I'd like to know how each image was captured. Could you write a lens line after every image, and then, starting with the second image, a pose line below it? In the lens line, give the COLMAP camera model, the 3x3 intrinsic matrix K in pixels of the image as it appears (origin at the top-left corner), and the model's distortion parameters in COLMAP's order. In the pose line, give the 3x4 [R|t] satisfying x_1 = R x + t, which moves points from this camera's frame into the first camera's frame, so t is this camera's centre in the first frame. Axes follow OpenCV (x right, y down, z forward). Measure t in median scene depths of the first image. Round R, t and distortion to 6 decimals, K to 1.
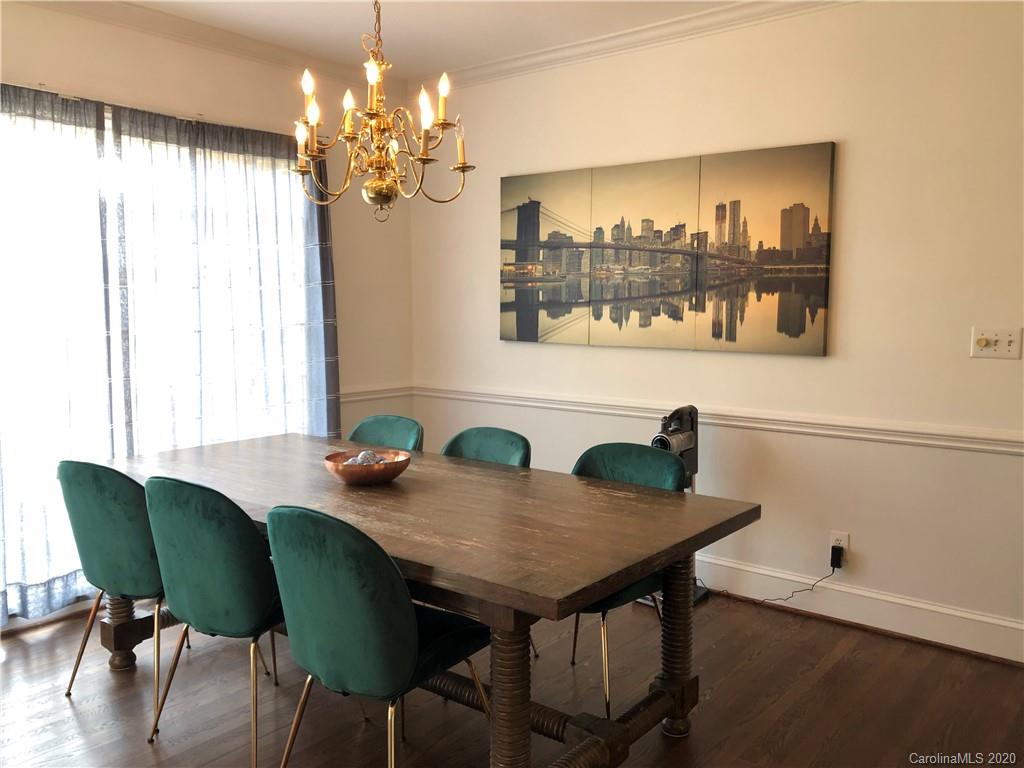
lens RADIAL K [[844.4, 0, 510.9], [0, 844.4, 387.6], [0, 0, 1]] dist [0.047934, -0.060636]
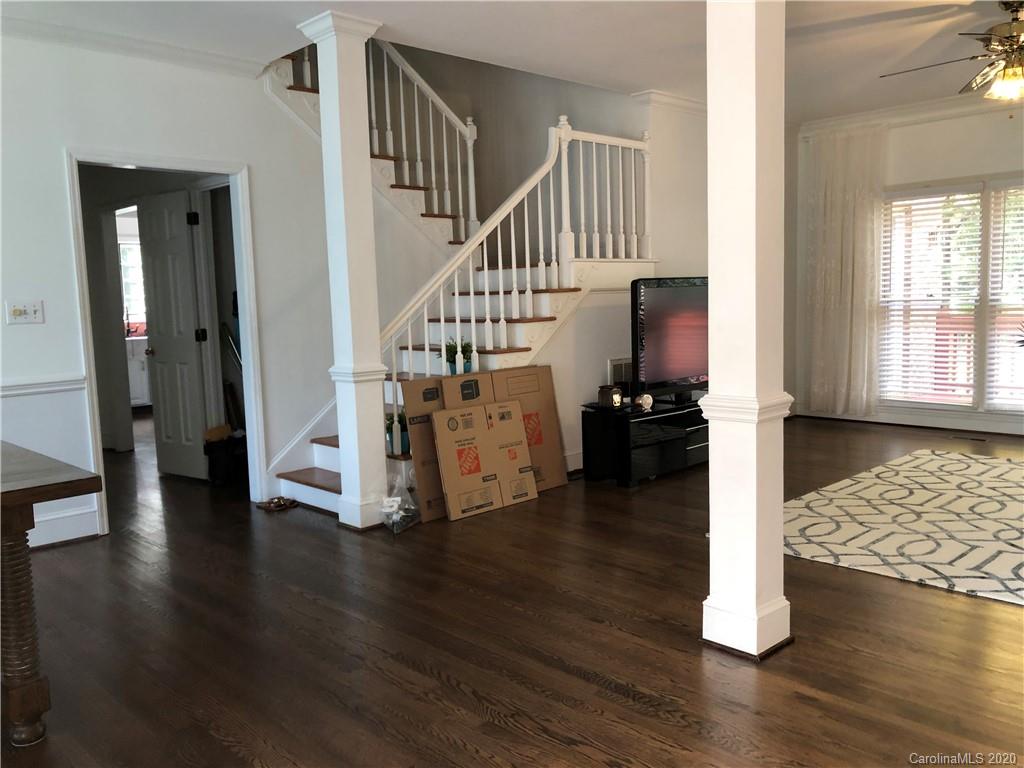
lens RADIAL K [[844.4, 0, 510.0], [0, 844.4, 392.5], [0, 0, 1]] dist [0.047934, -0.060636]
pose [[0.129143, -0.120614, 0.984263, -0.545421], [0.128827, 0.986204, 0.103949, 0.024320], [-0.983222, 0.113375, 0.142900, 0.055240]]
